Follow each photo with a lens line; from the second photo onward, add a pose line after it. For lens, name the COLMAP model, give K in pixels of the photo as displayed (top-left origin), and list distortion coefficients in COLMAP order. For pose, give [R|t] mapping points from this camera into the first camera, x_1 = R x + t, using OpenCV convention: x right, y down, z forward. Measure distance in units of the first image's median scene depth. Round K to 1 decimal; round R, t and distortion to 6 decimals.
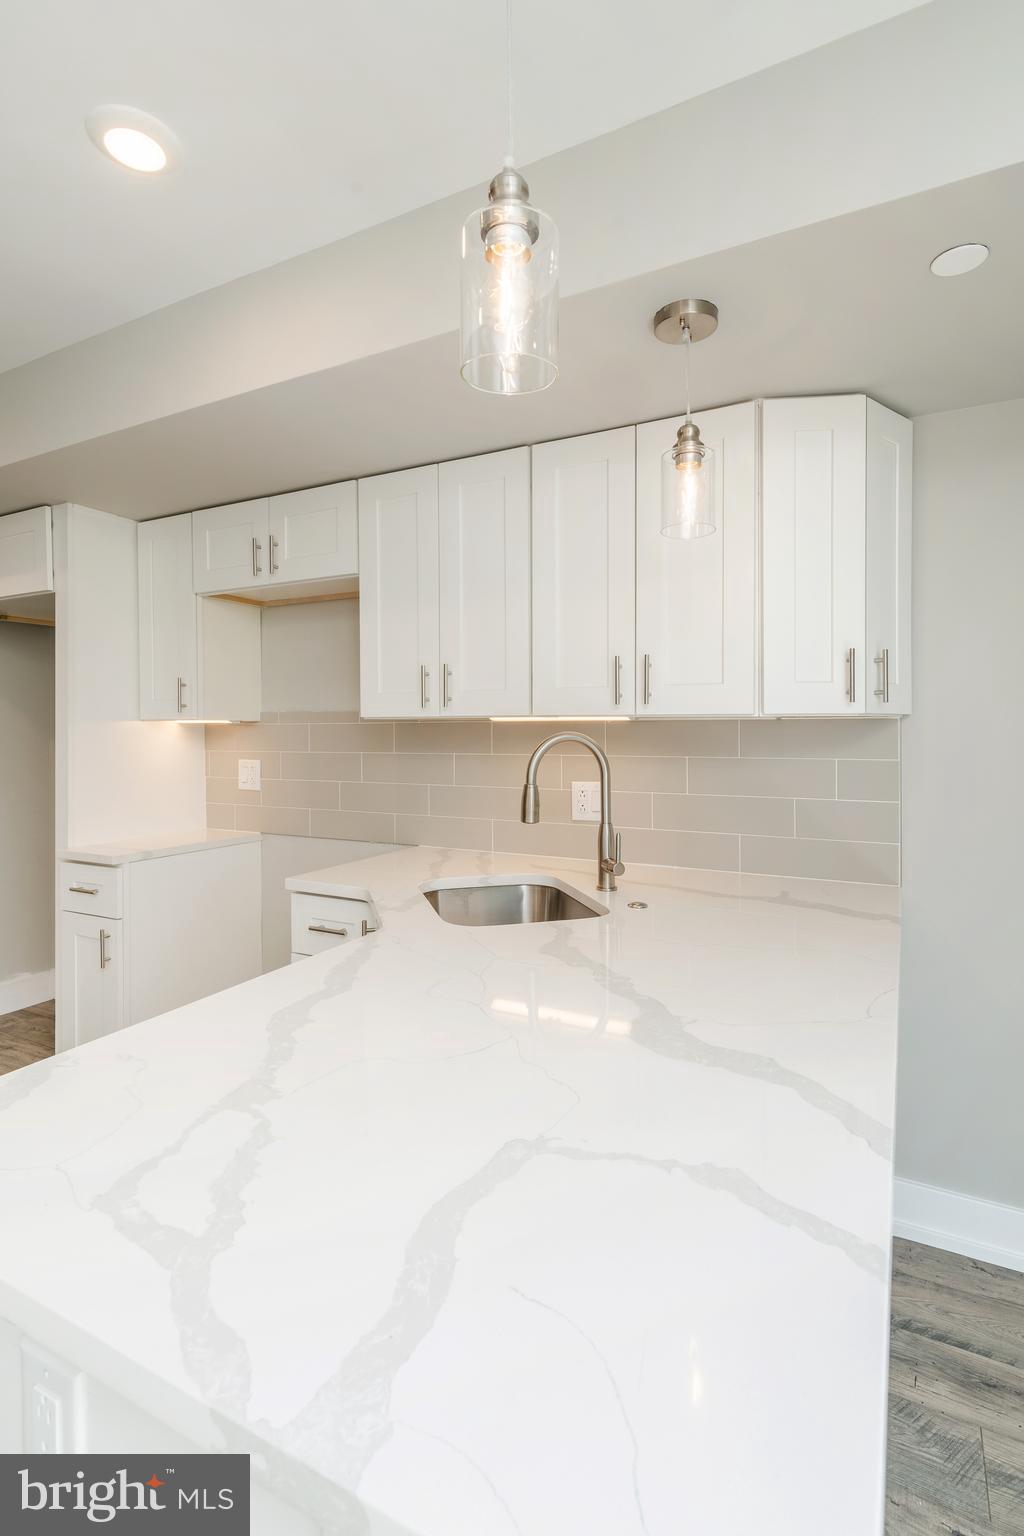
lens RADIAL K [[749.3, 0, 516.0], [0, 749.3, 719.4], [0, 0, 1]] dist [0.001106, 0.000052]
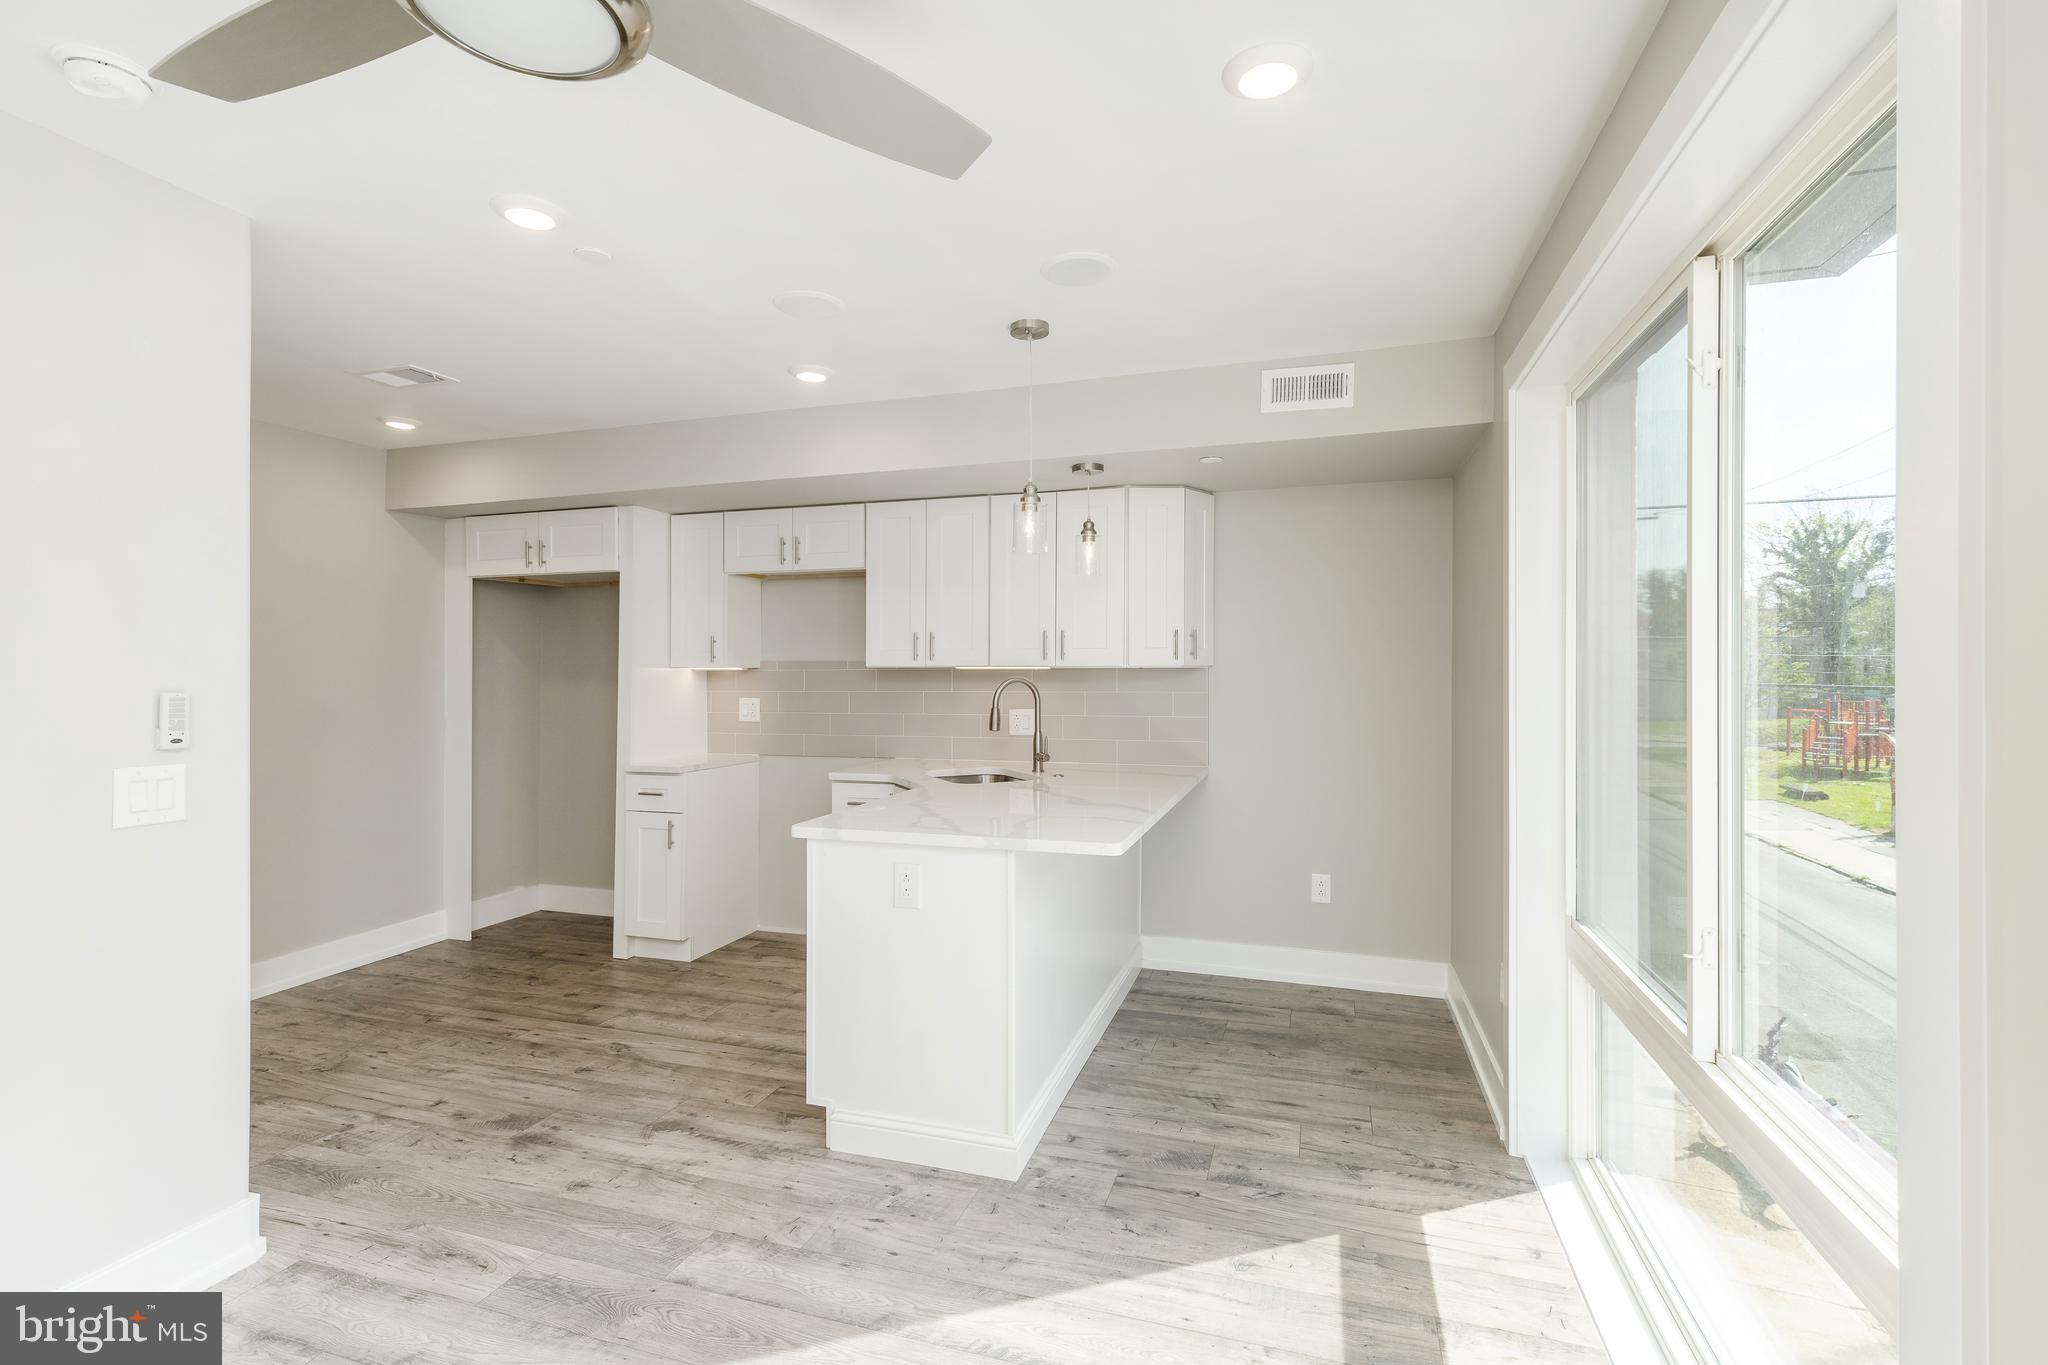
lens RADIAL K [[928.7, 0, 1028.4], [0, 928.7, 659.3], [0, 0, 1]] dist [0.002886, 0.000774]
pose [[0.984799, 0.000765, 0.173694, -0.224362], [-0.001143, 0.999997, 0.002079, -0.021770], [-0.173692, -0.002246, 0.984798, -0.885150]]
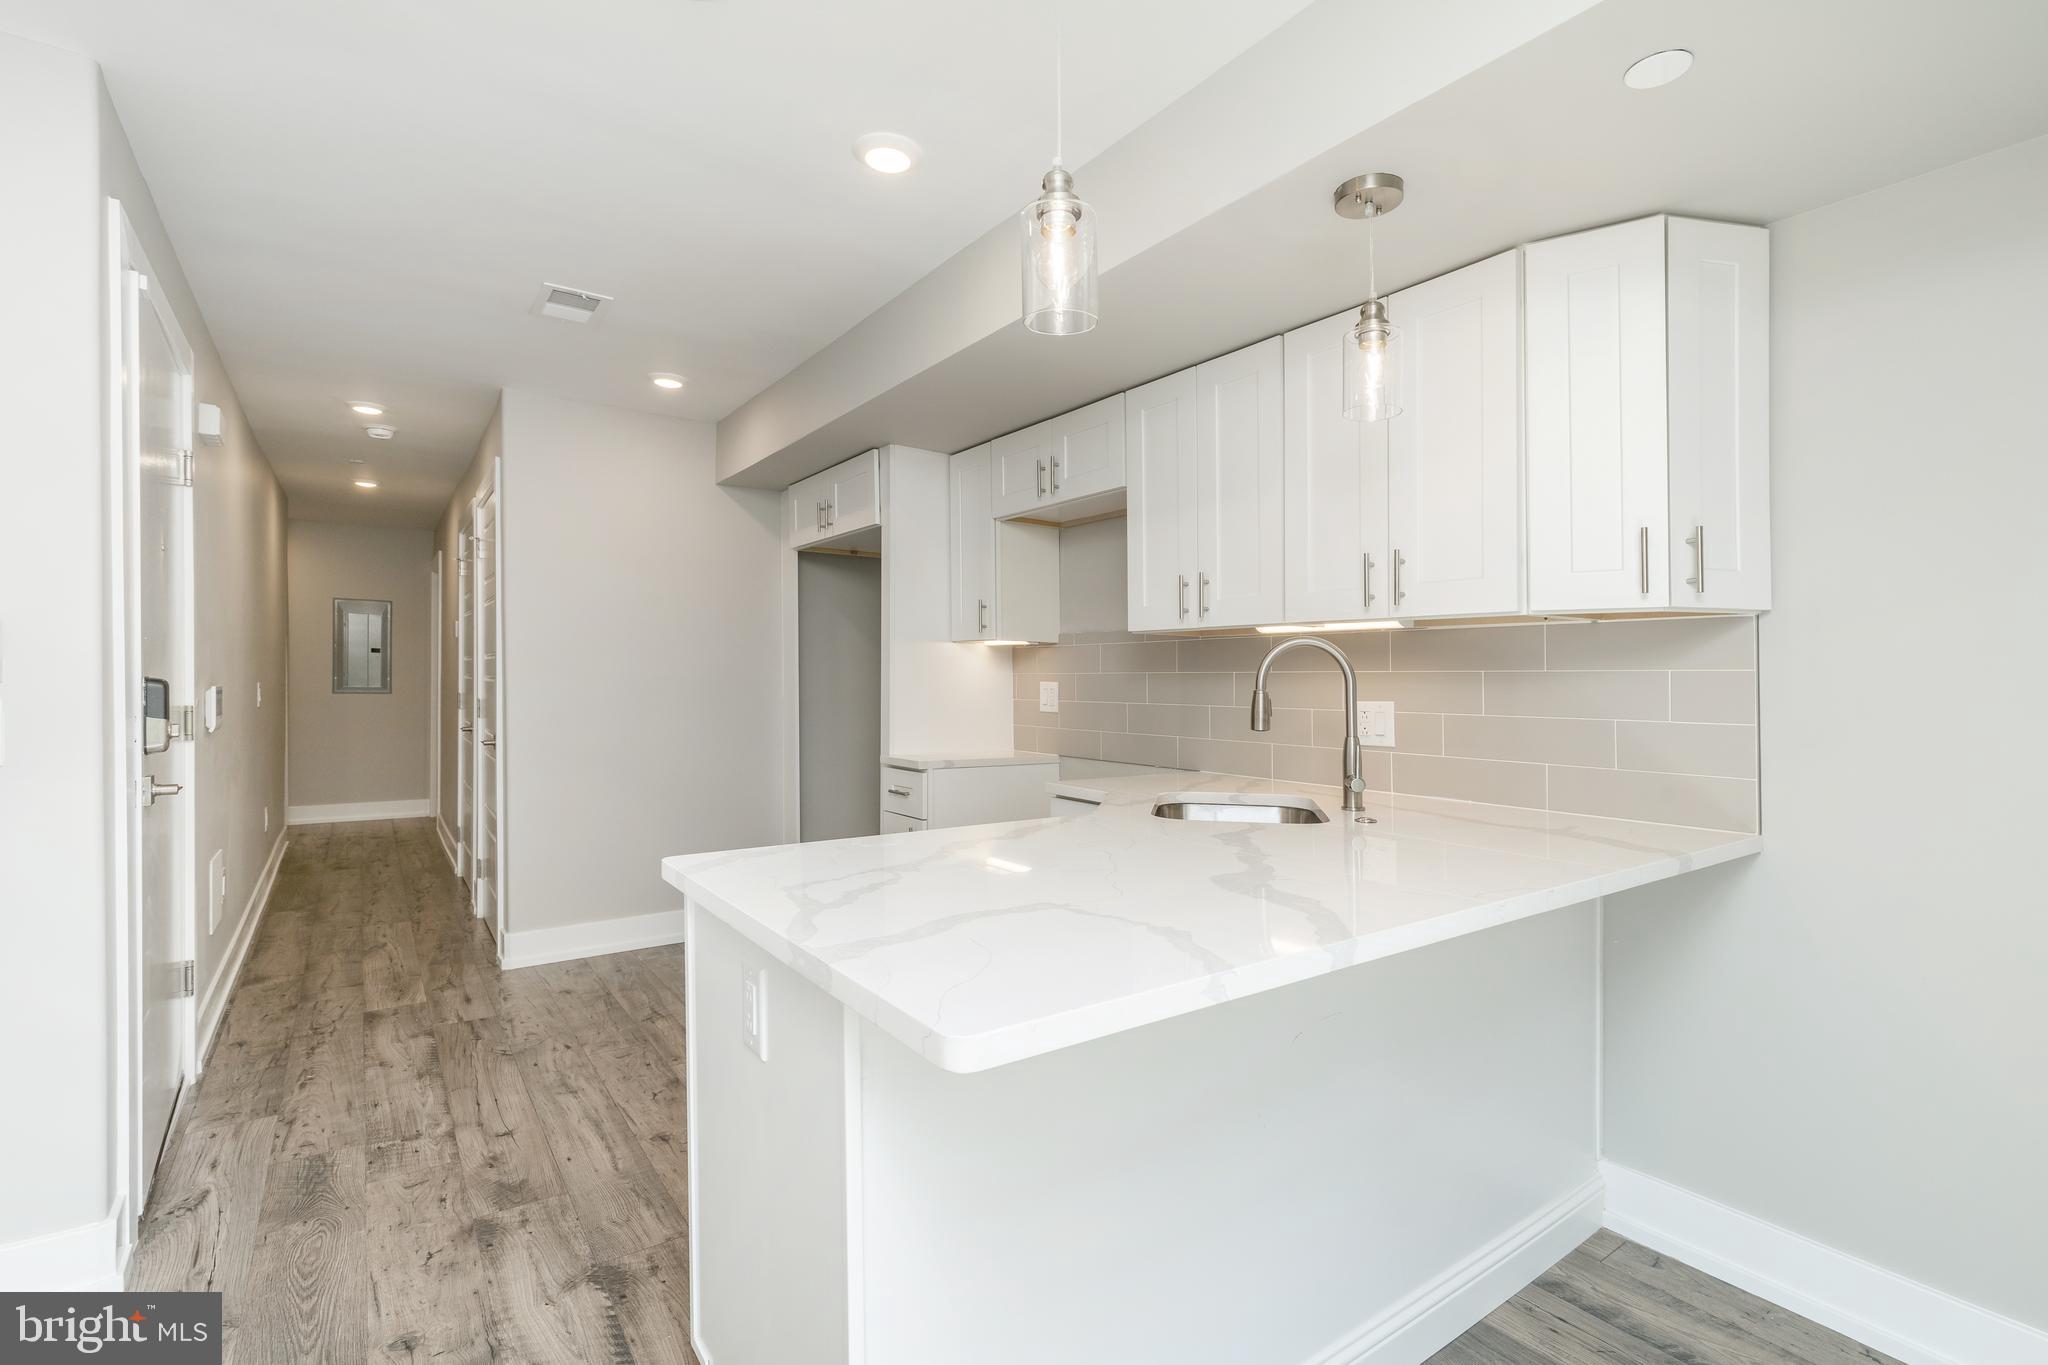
lens RADIAL K [[928.7, 0, 1028.4], [0, 928.7, 659.3], [0, 0, 1]] dist [0.002886, 0.000774]
pose [[0.894268, 0.001018, -0.447531, 0.238679], [-0.006317, 0.999926, -0.010349, 0.050692], [0.447488, 0.012082, 0.894208, -0.165212]]
